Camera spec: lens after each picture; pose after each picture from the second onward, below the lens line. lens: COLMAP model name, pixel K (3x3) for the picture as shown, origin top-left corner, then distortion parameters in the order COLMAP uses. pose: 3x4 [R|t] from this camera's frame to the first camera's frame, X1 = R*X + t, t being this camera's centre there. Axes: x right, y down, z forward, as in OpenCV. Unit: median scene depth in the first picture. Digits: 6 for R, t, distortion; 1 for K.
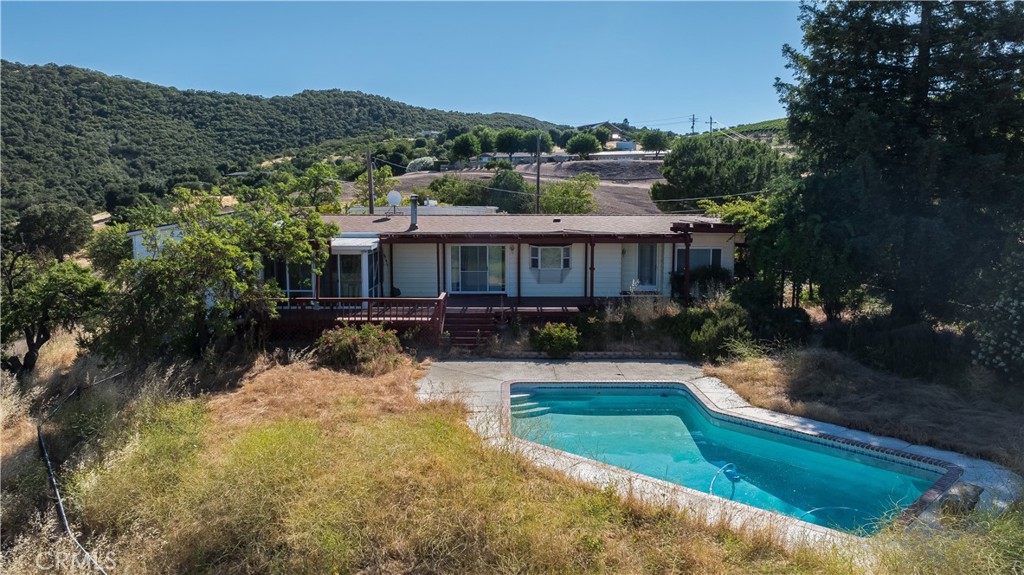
lens RADIAL K [[736.1, 0, 512.0], [0, 736.1, 287.5], [0, 0, 1]] dist [-0.044488, 0.048221]
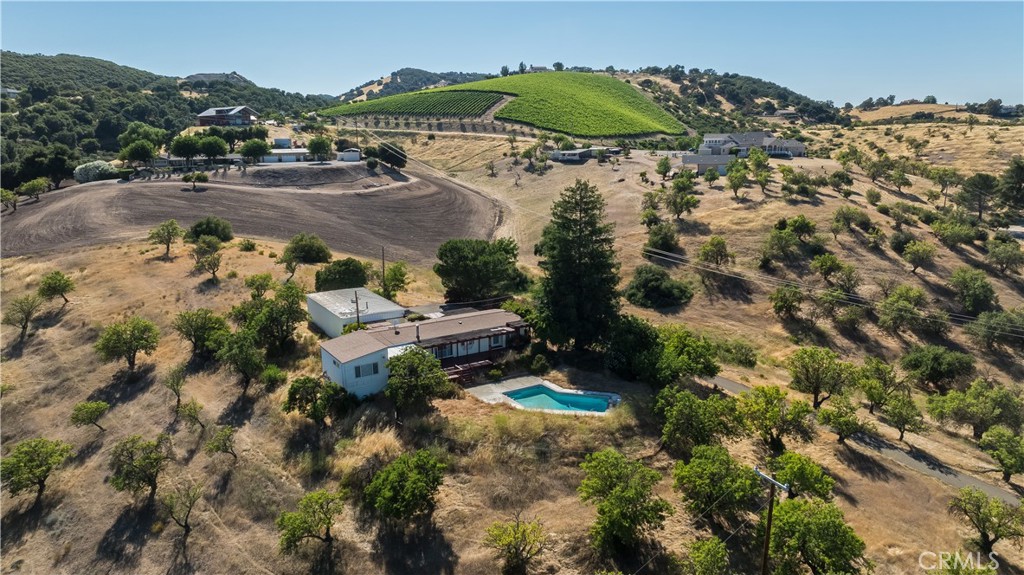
lens RADIAL K [[720.0, 0, 512.0], [0, 720.0, 287.5], [0, 0, 1]] dist [-0.062766, 0.086481]
pose [[0.850807, -0.121794, 0.511169, -0.103648], [0.073441, 0.990782, 0.113831, -0.047658], [-0.520321, -0.059307, 0.851909, -0.122060]]
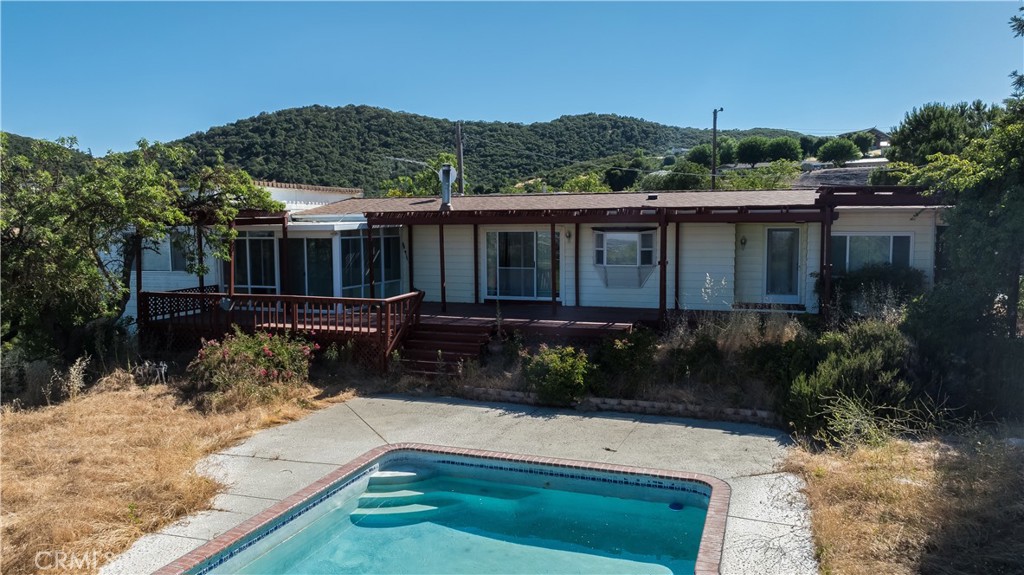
lens RADIAL K [[722.6, 0, 512.0], [0, 722.6, 287.5], [0, 0, 1]] dist [-0.016683, -0.005398]
pose [[0.940006, 0.022429, -0.340419, 0.016310], [-0.031536, 0.999277, -0.021242, 0.001038], [0.339697, 0.030703, 0.940034, 0.031404]]
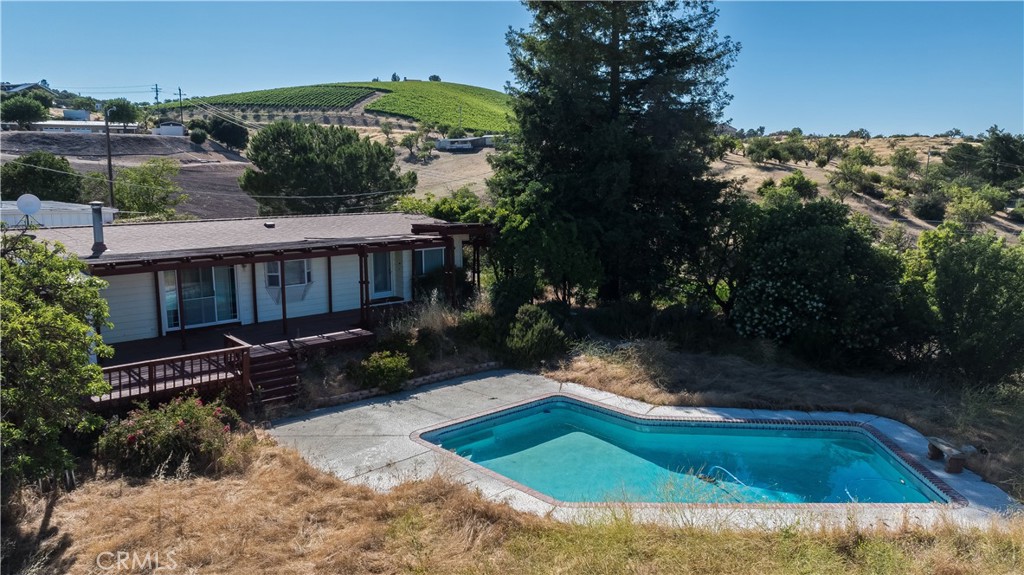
lens RADIAL K [[722.6, 0, 512.0], [0, 722.6, 287.5], [0, 0, 1]] dist [-0.016683, -0.005398]
pose [[0.746639, -0.105326, 0.656839, -0.027325], [0.079865, 0.994437, 0.068678, -0.005383], [-0.660418, 0.001181, 0.750897, 0.018751]]
